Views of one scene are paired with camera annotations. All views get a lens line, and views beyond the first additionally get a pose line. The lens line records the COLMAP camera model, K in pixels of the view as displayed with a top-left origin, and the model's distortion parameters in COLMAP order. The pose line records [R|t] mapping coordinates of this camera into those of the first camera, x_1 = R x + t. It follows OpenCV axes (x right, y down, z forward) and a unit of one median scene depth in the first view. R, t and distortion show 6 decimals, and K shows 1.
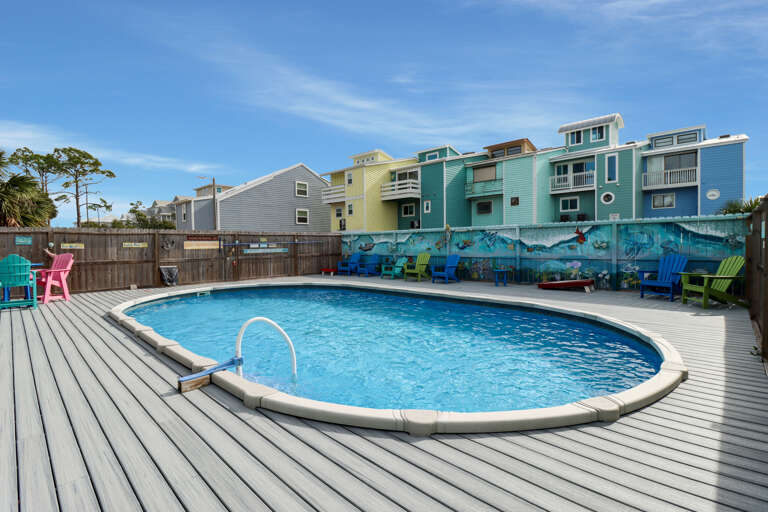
lens RADIAL K [[358.4, 0, 384.0], [0, 358.4, 256.0], [0, 0, 1]] dist [-0.001201, -0.010336]
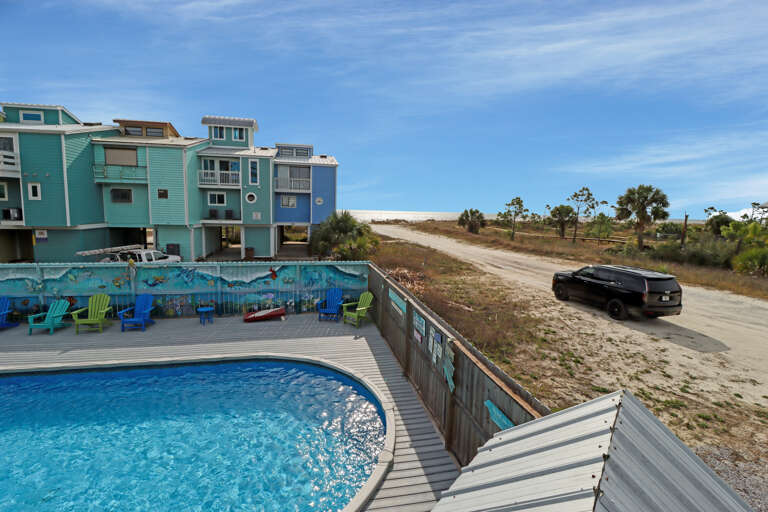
lens RADIAL K [[358.4, 0, 384.0], [0, 358.4, 256.0], [0, 0, 1]] dist [-0.001201, -0.010336]
pose [[0.561231, -0.074711, 0.824280, -0.092703], [-0.005896, 0.995531, 0.094247, -0.086155], [-0.827638, -0.057754, 0.558283, -0.001757]]
